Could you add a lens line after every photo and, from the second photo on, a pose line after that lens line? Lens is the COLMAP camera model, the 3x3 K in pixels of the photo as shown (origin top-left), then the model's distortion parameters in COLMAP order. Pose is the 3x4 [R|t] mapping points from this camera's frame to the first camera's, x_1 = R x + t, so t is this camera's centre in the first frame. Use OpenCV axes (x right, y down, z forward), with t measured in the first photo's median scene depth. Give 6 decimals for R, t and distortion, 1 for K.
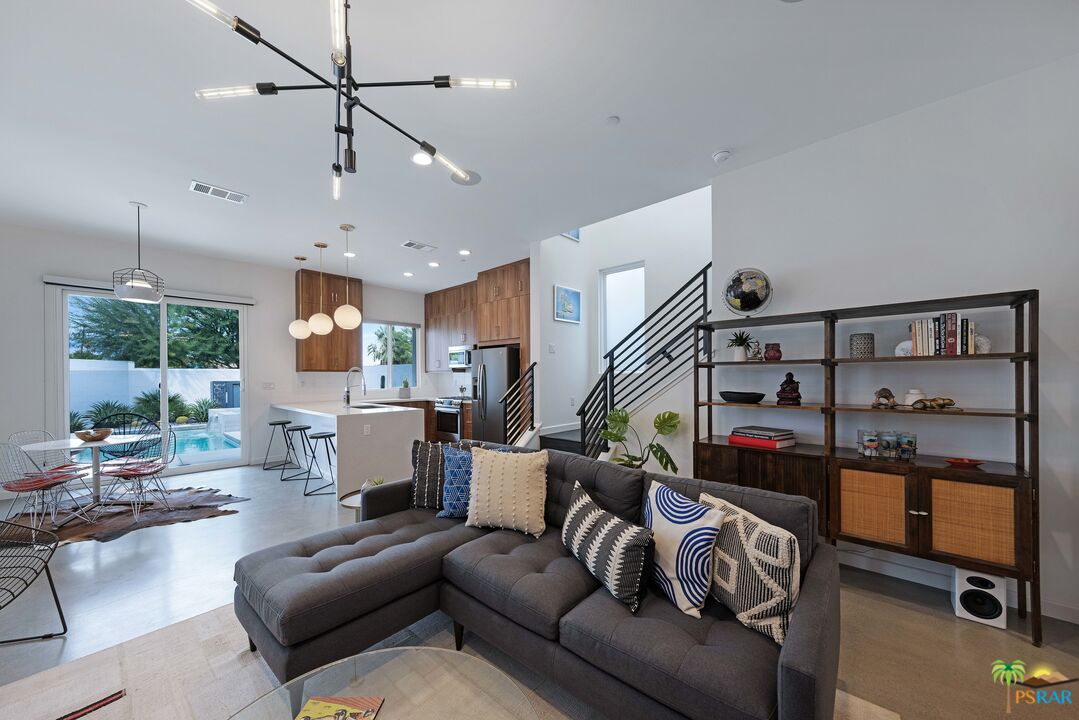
lens RADIAL K [[384.6, 0, 541.9], [0, 384.6, 379.2], [0, 0, 1]] dist [0.001443, -0.000026]
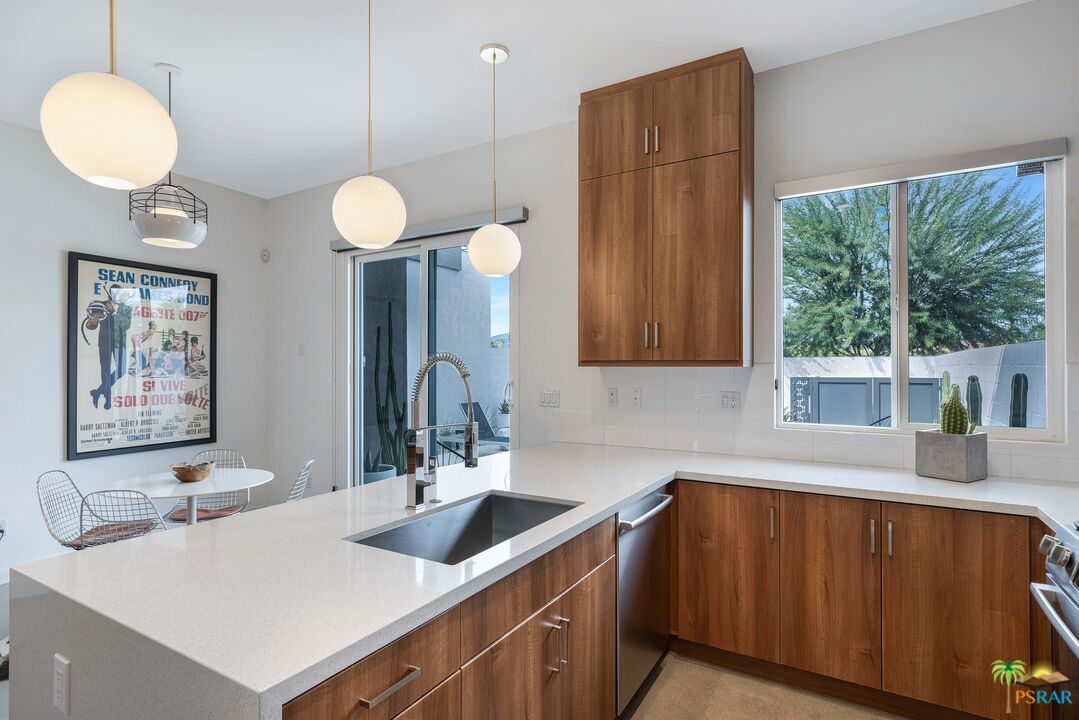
lens RADIAL K [[556.2, 0, 528.8], [0, 556.2, 363.4], [0, 0, 1]] dist [0.002209, 0.000553]
pose [[0.208131, -0.004072, -0.978092, -0.097371], [-0.007786, 0.999953, -0.005820, -0.018339], [0.978070, 0.008827, 0.208090, 0.830278]]
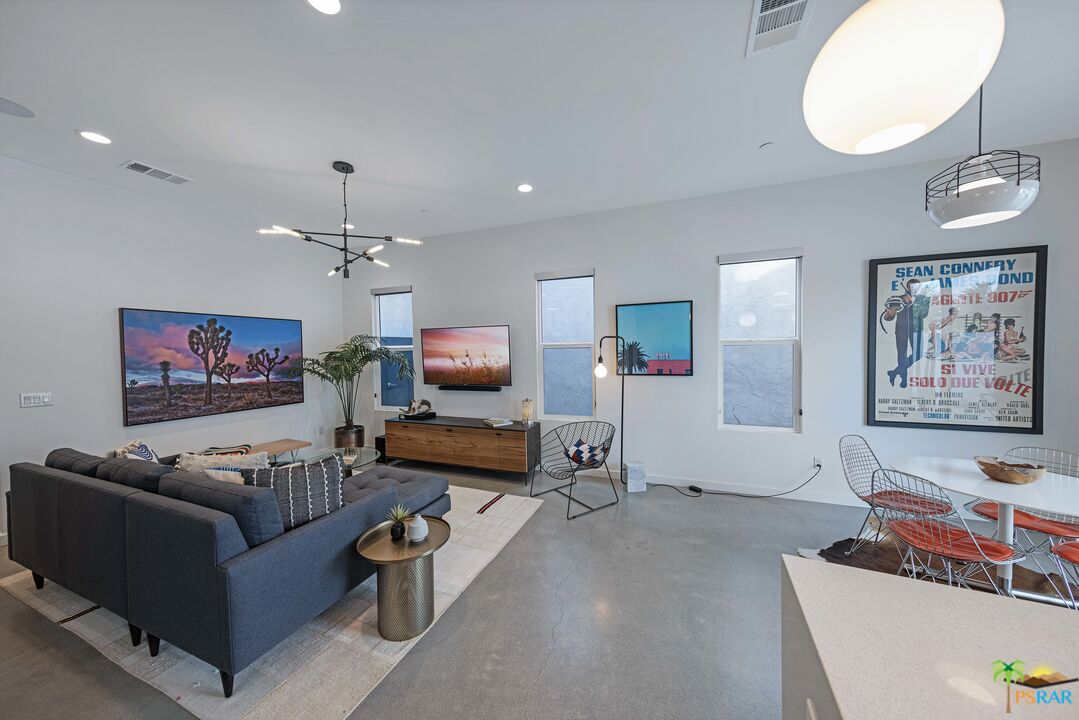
lens RADIAL K [[351.1, 0, 541.7], [0, 351.1, 359.0], [0, 0, 1]] dist [-0.000145, -0.000045]
pose [[-0.949131, 0.024729, -0.313909, -0.223887], [0.014145, 0.999253, 0.035951, -0.028773], [0.314564, 0.029682, -0.948772, 0.780811]]
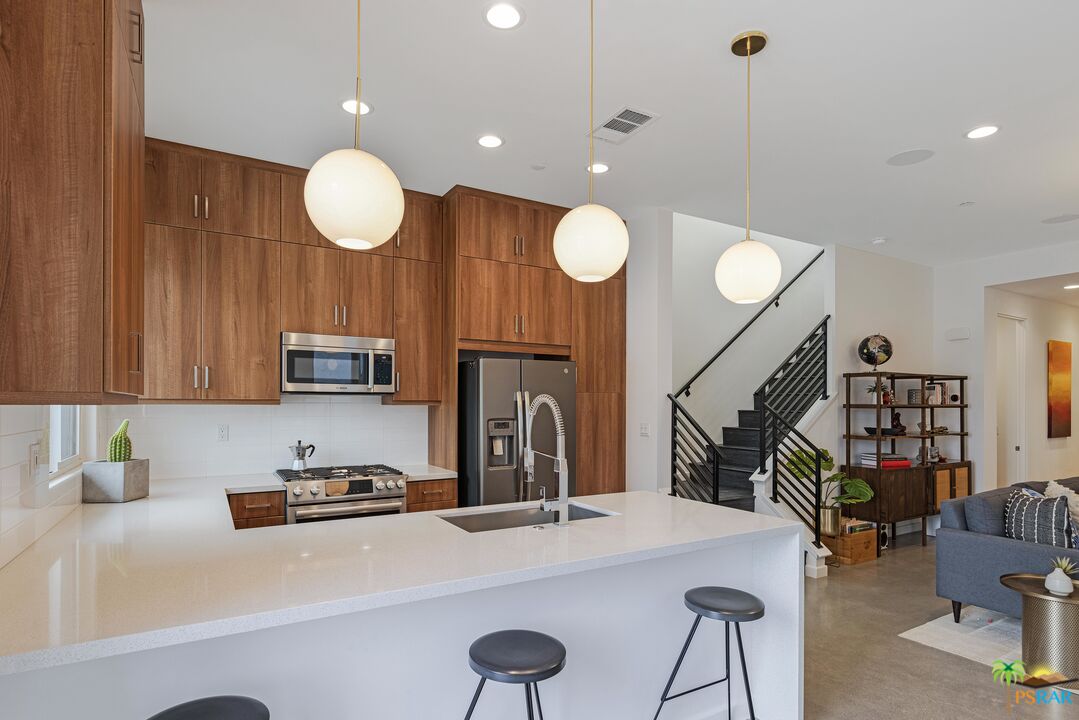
lens RADIAL K [[556.2, 0, 562.1], [0, 556.2, 405.3], [0, 0, 1]] dist [0.002209, 0.000553]
pose [[0.292168, 0.005931, 0.956349, -0.769091], [0.002659, 0.999972, -0.007014, -0.015222], [-0.956363, 0.004592, 0.292144, 0.712134]]
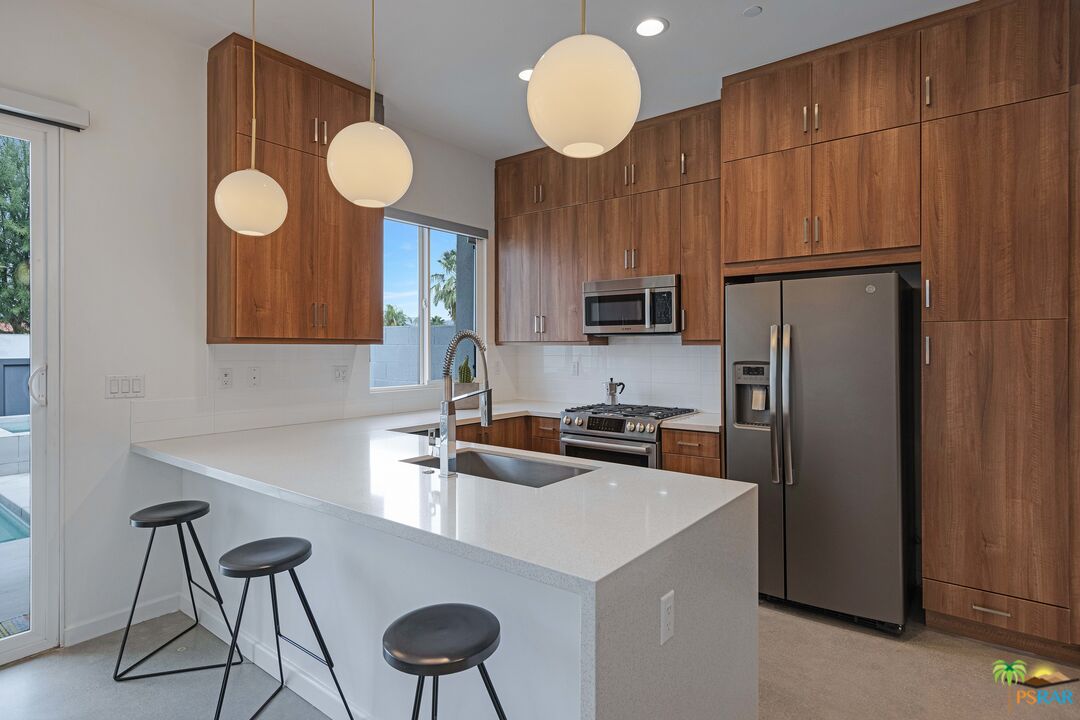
lens RADIAL K [[556.7, 0, 536.3], [0, 556.7, 346.4], [0, 0, 1]] dist [0.002209, 0.000553]
pose [[0.996240, 0.003820, 0.086550, -0.400714], [-0.003018, 0.999951, -0.009387, -0.013076], [-0.086582, 0.009090, 0.996203, 0.495499]]
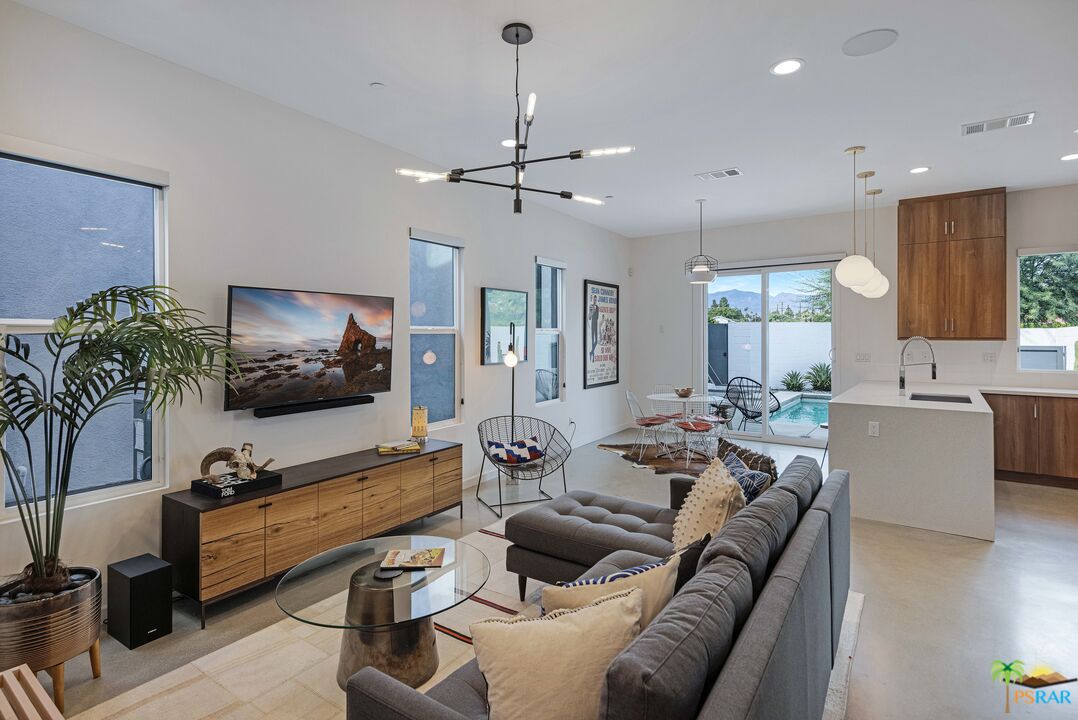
lens RADIAL K [[527.1, 0, 522.9], [0, 527.1, 333.4], [0, 0, 1]] dist [-0.006507, 0.001099]
pose [[0.079622, -0.001285, -0.996824, 0.318630], [-0.007129, 0.999973, -0.001859, -0.025044], [0.996800, 0.007254, 0.079611, 0.202405]]
